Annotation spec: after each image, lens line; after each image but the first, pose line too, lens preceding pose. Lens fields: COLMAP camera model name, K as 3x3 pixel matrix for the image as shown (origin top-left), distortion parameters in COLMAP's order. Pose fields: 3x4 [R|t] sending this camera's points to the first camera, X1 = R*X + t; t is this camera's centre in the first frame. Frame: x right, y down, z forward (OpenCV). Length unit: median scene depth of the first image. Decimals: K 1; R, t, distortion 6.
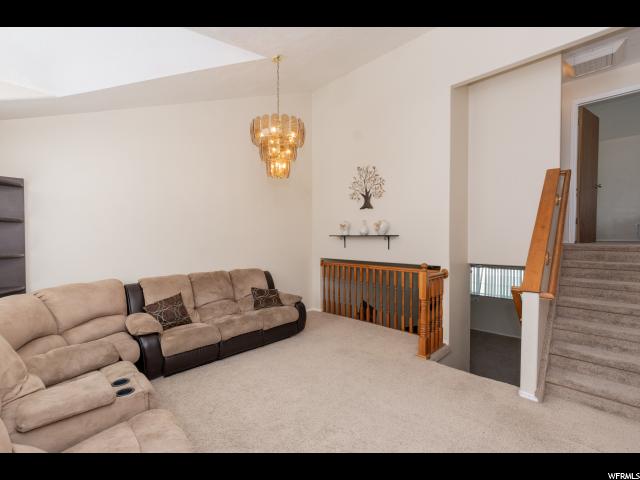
lens RADIAL K [[287.3, 0, 320.0], [0, 287.3, 240.0], [0, 0, 1]] dist [-0.000022, -0.000169]
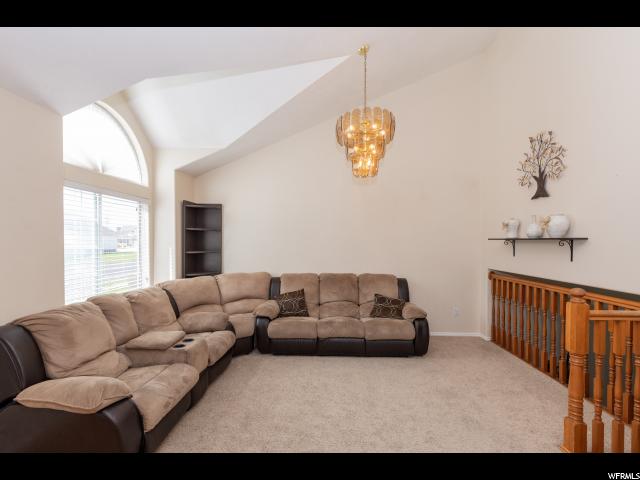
lens RADIAL K [[298.7, 0, 320.0], [0, 298.7, 240.0], [0, 0, 1]] dist [0.000233, -0.000382]
pose [[0.674729, 0.001148, -0.738065, 0.374285], [-0.009221, 0.999934, -0.006875, -0.004104], [0.738008, 0.011445, 0.674695, 0.195816]]
